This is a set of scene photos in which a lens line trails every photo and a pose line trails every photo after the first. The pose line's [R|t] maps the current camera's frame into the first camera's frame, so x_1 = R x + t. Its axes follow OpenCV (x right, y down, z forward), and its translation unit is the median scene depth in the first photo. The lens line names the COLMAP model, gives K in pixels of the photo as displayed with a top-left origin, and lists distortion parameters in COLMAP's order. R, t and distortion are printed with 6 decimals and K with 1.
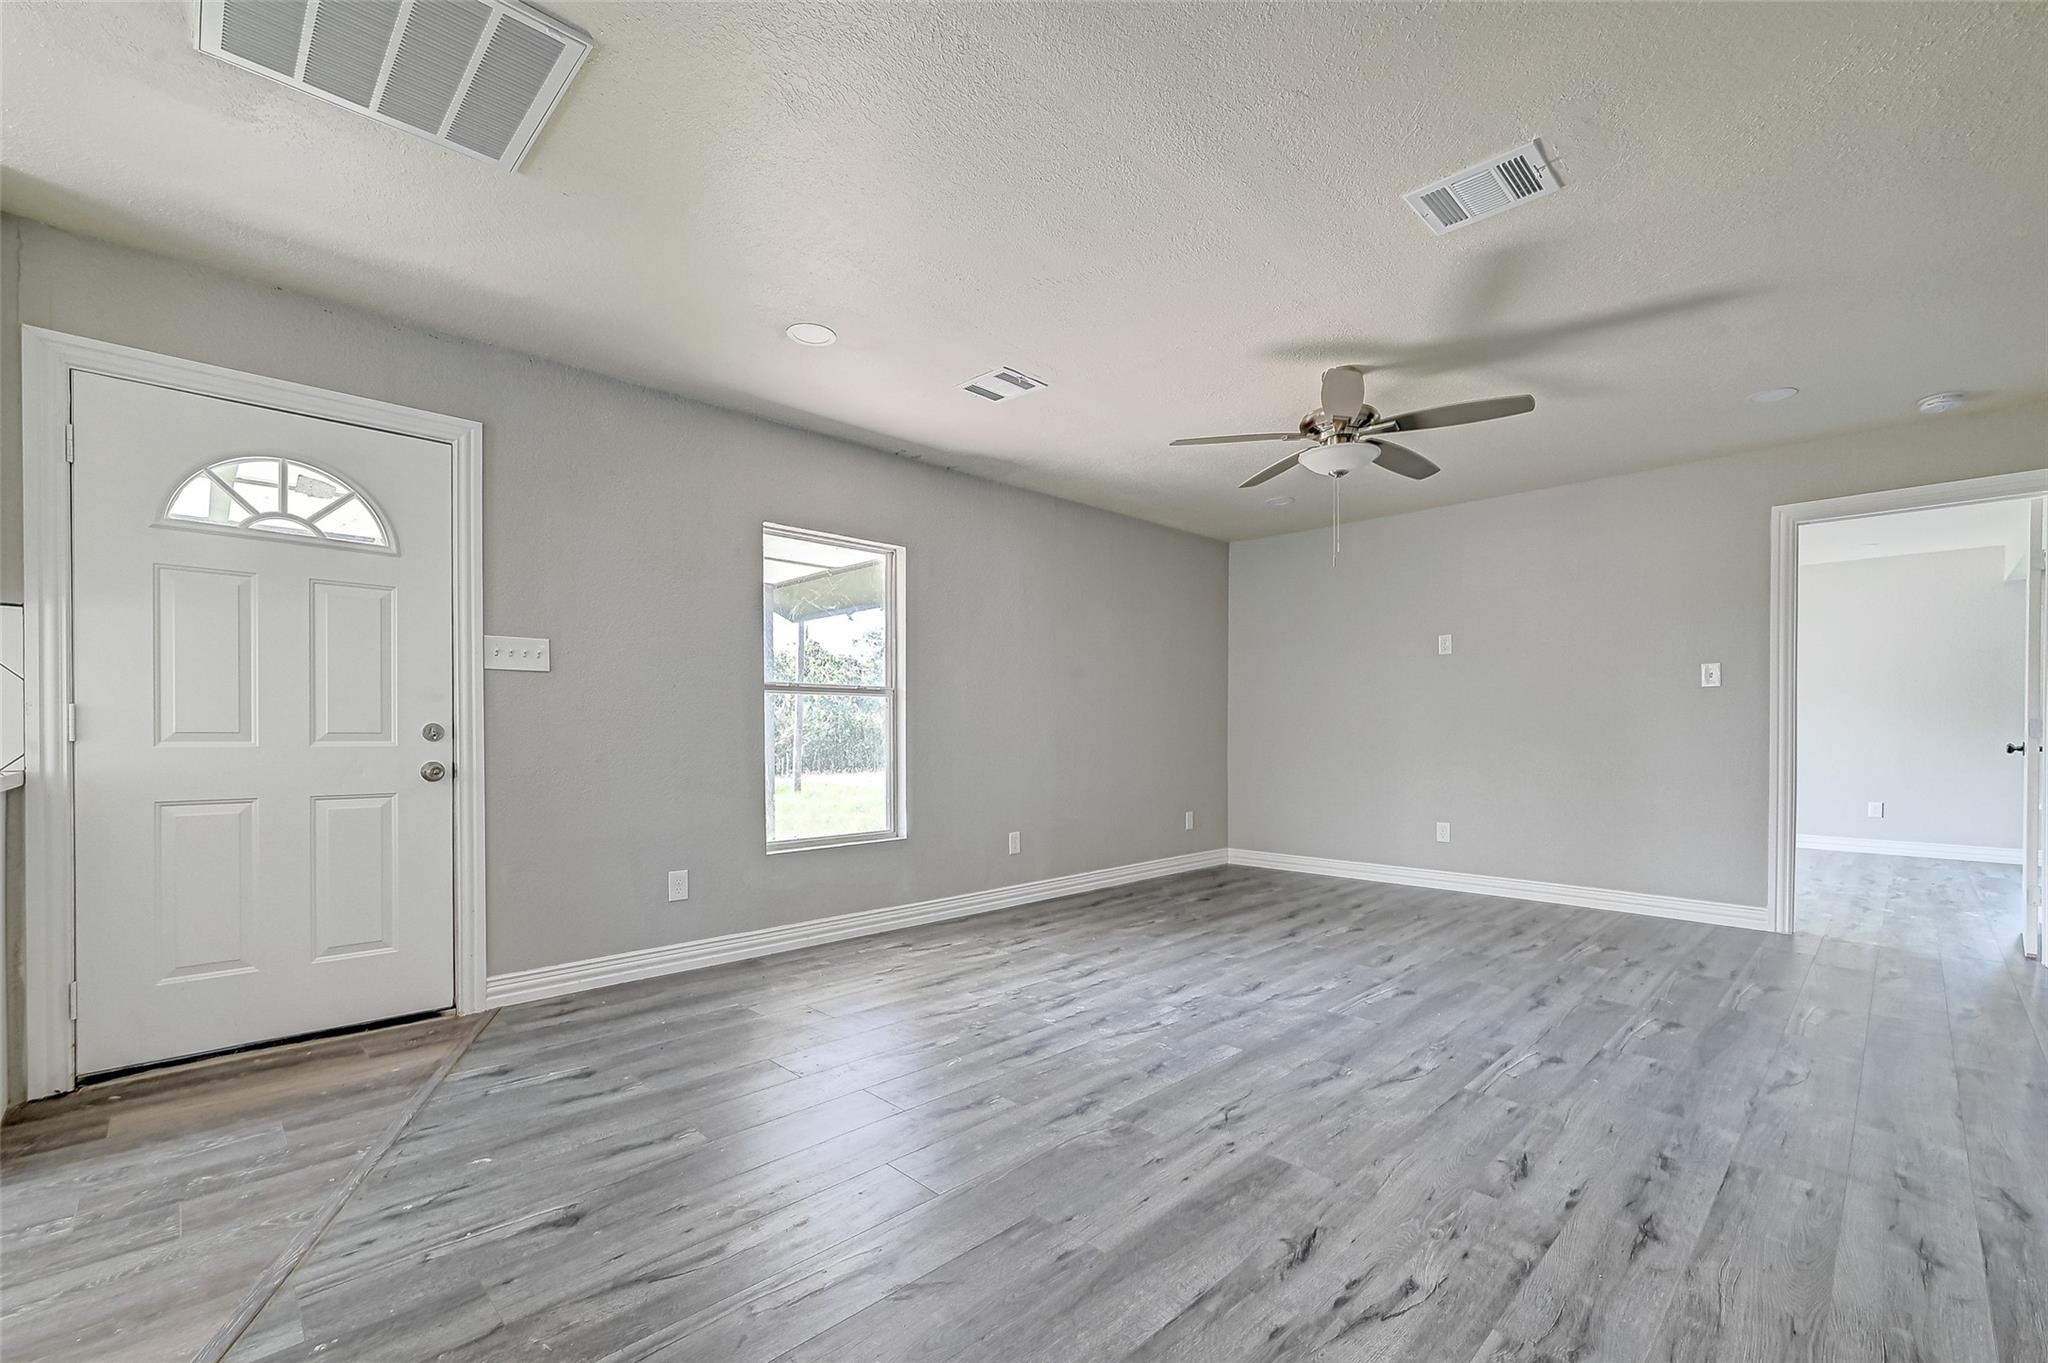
lens RADIAL K [[856.9, 0, 1029.0], [0, 856.9, 734.6], [0, 0, 1]] dist [0.000620, 0.000687]
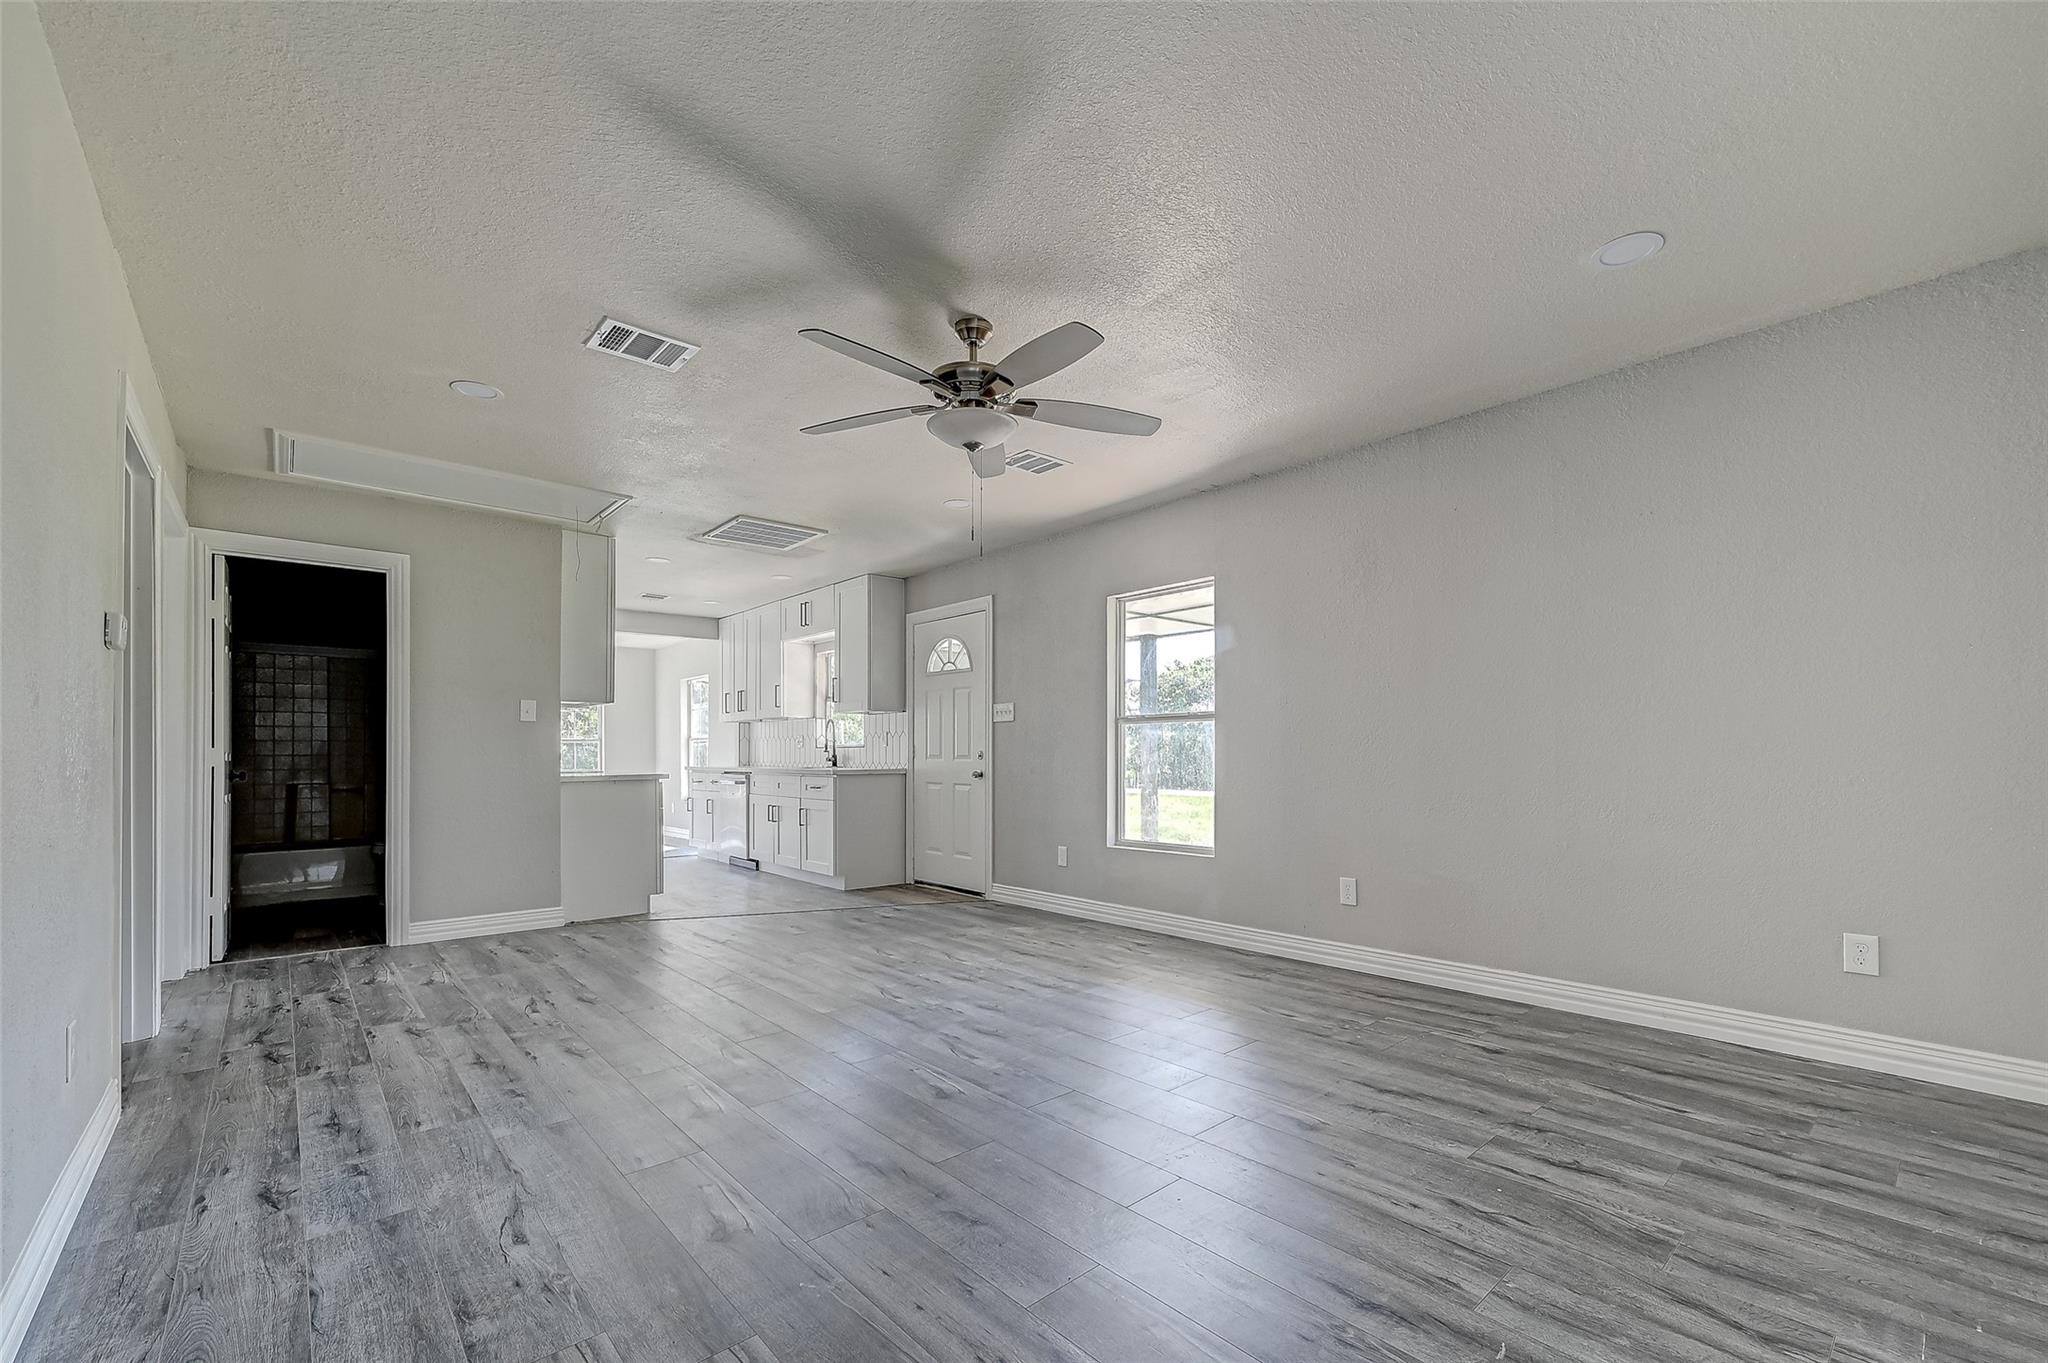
lens RADIAL K [[865.8, 0, 1036.4], [0, 865.8, 757.0], [0, 0, 1]] dist [0.000060, 0.000163]
pose [[-0.053174, 0.003901, -0.998578, 1.314810], [0.003960, 0.999985, 0.003696, -0.006197], [0.998577, -0.003758, -0.053188, 1.219751]]
